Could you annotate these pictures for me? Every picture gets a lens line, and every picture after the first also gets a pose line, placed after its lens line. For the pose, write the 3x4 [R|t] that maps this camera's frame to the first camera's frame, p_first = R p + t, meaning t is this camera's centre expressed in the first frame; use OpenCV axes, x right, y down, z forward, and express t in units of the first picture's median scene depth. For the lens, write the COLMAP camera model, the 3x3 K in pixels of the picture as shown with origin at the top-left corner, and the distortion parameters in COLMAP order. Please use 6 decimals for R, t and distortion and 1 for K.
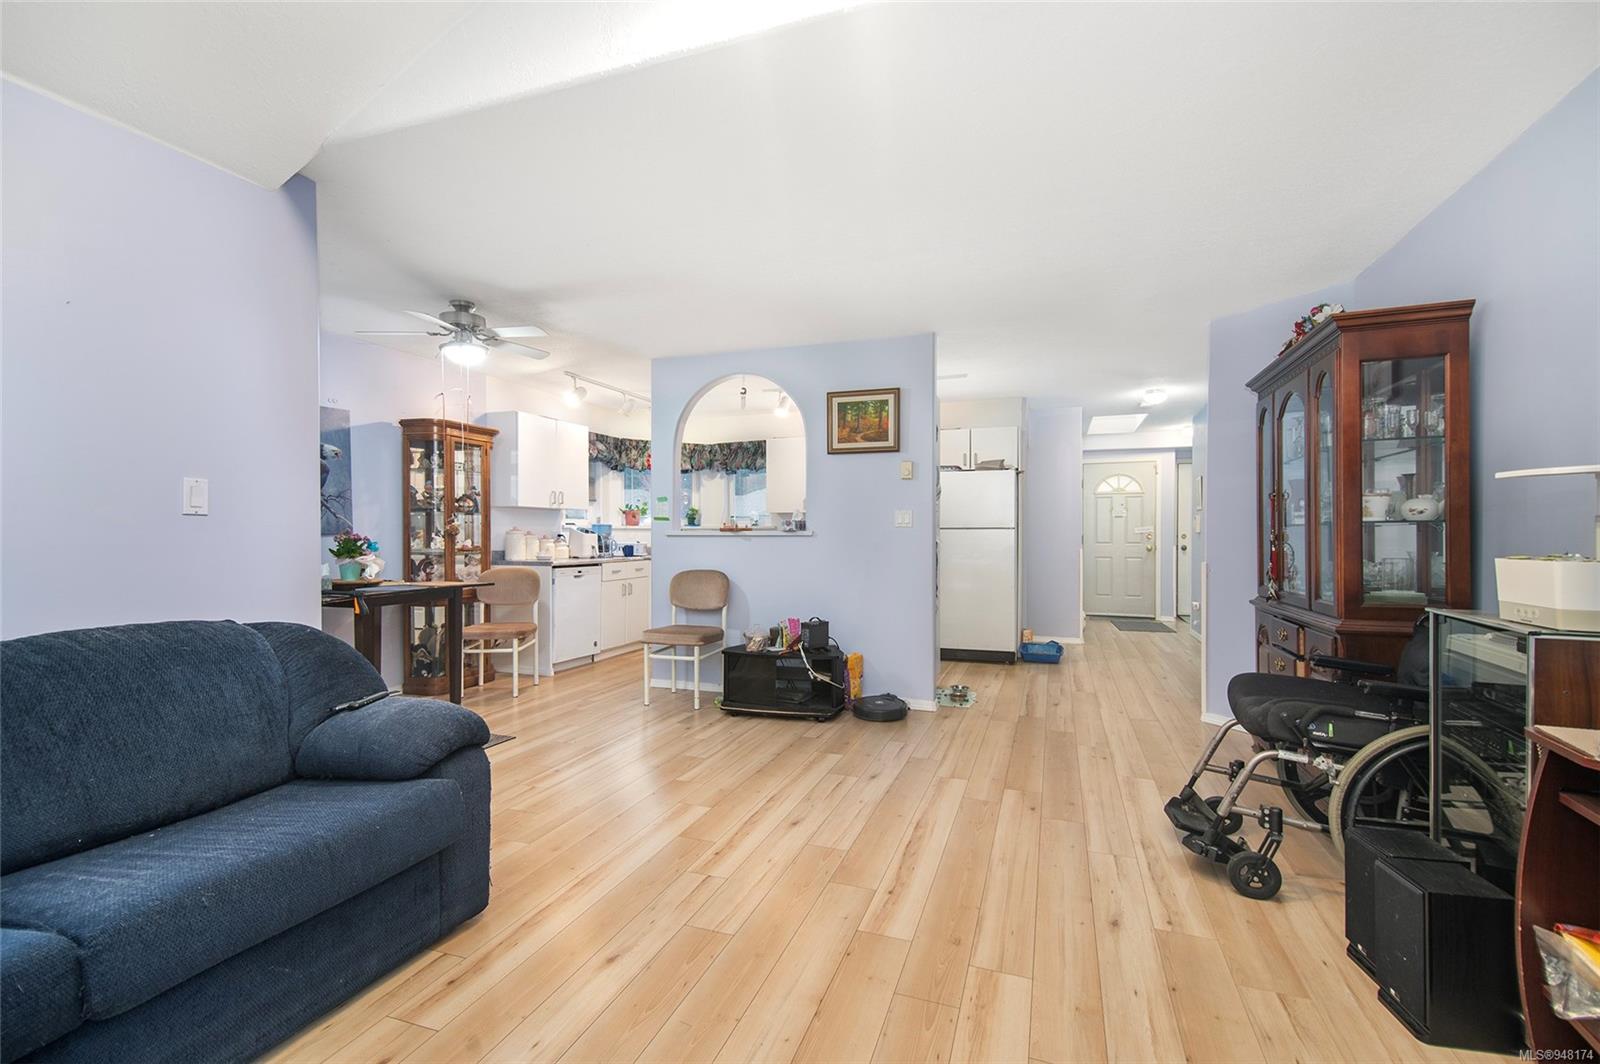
lens RADIAL K [[722.9, 0, 785.7], [0, 722.9, 533.3], [0, 0, 1]] dist [0.005493, 0.000135]
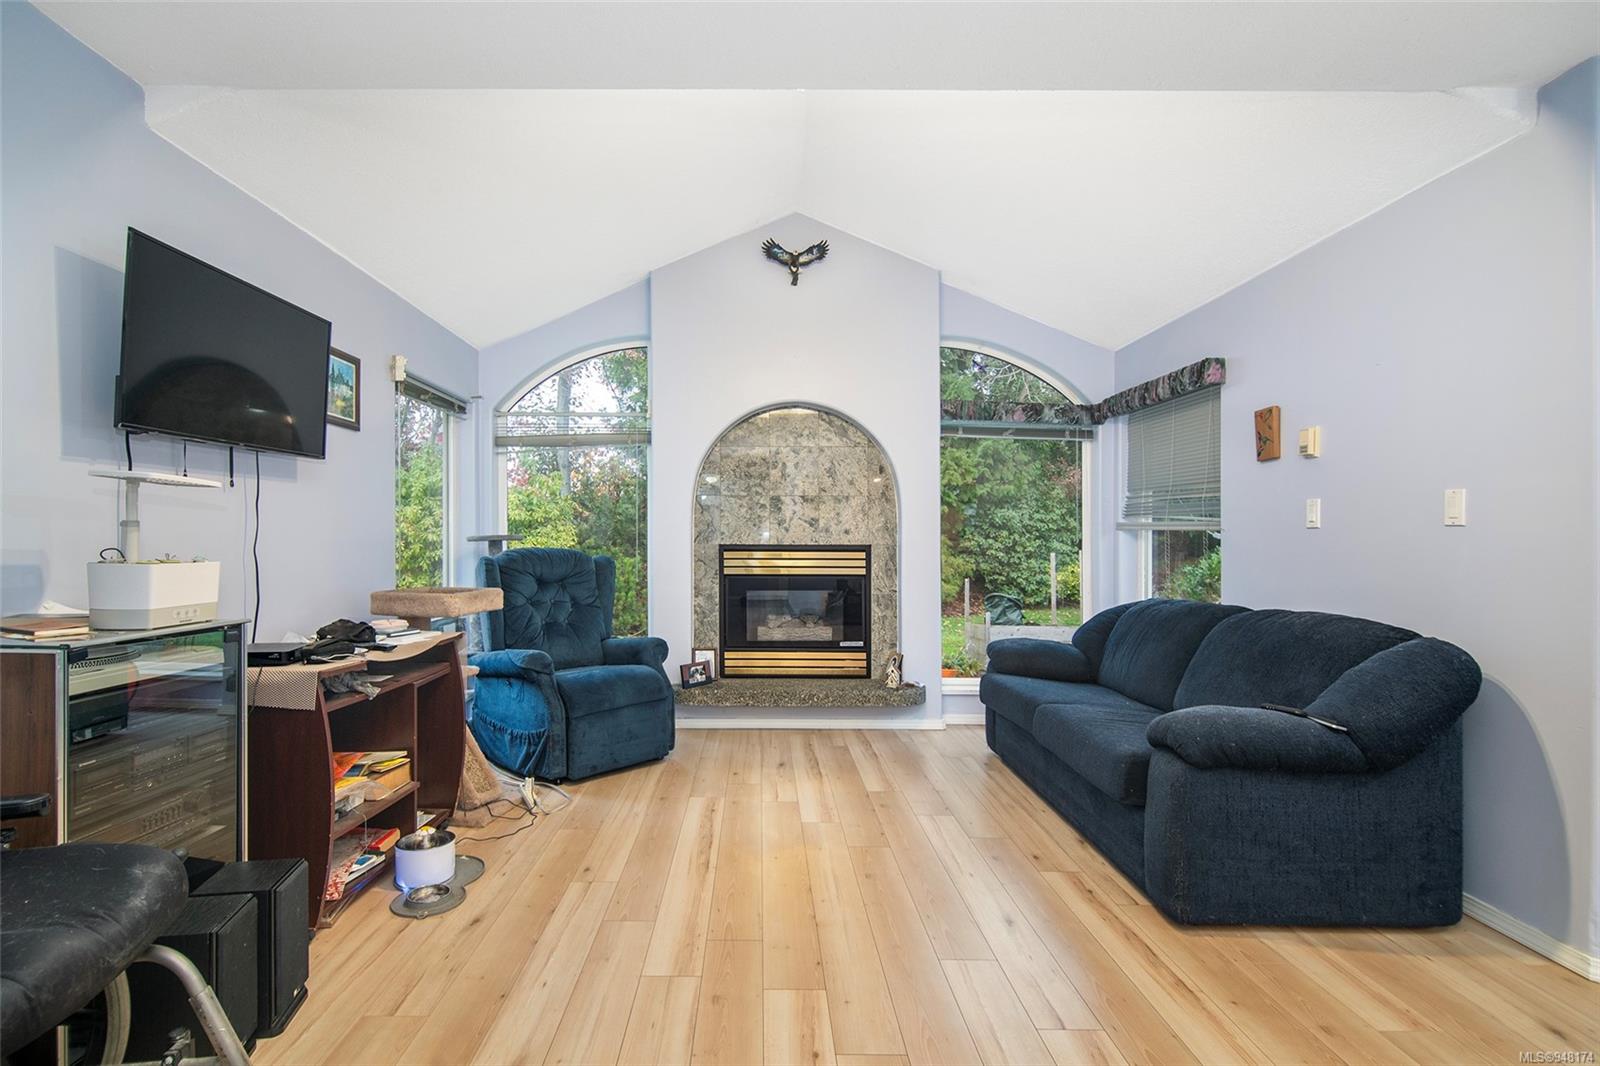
lens RADIAL K [[722.9, 0, 790.2], [0, 722.9, 537.6], [0, 0, 1]] dist [0.005493, 0.000135]
pose [[-0.918808, -0.003398, -0.394689, 0.575340], [-0.003727, 0.999993, 0.000066, -0.008712], [0.394686, 0.001532, -0.918815, 2.106831]]
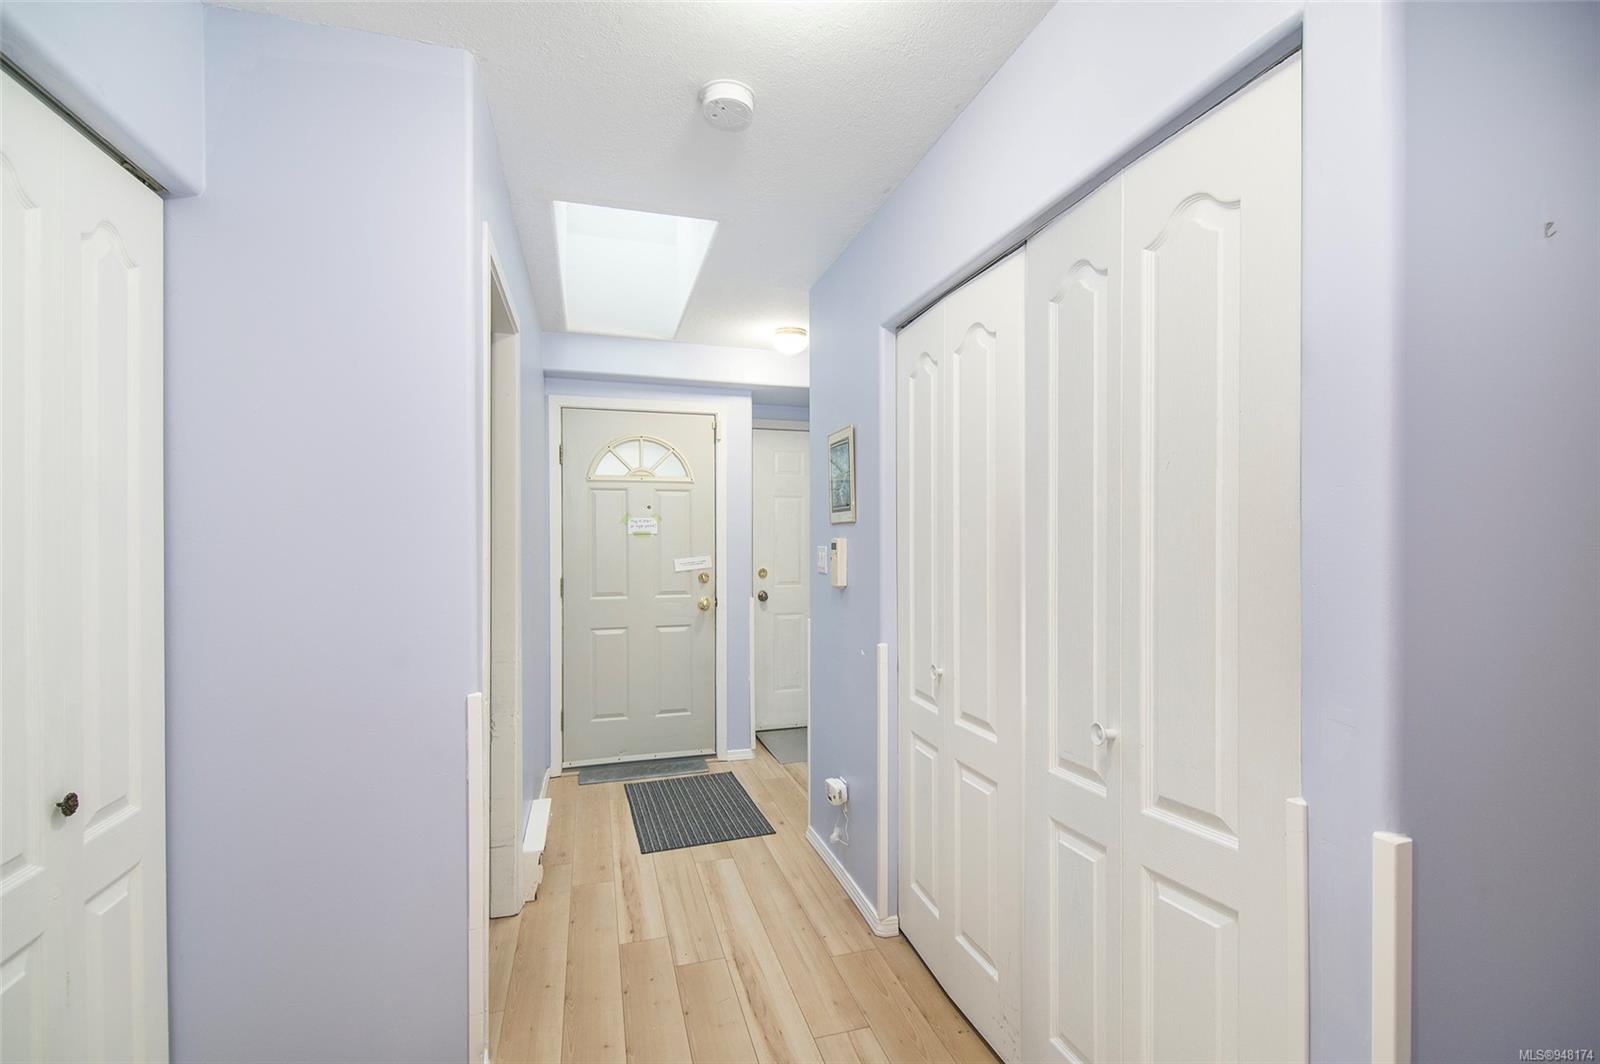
lens RADIAL K [[722.9, 0, 794.6], [0, 722.9, 526.3], [0, 0, 1]] dist [0.005493, 0.000135]
pose [[0.748026, -0.004309, 0.663656, 0.059509], [0.000420, 0.999982, 0.006019, -0.007638], [-0.663669, -0.004223, 0.748014, 0.152891]]
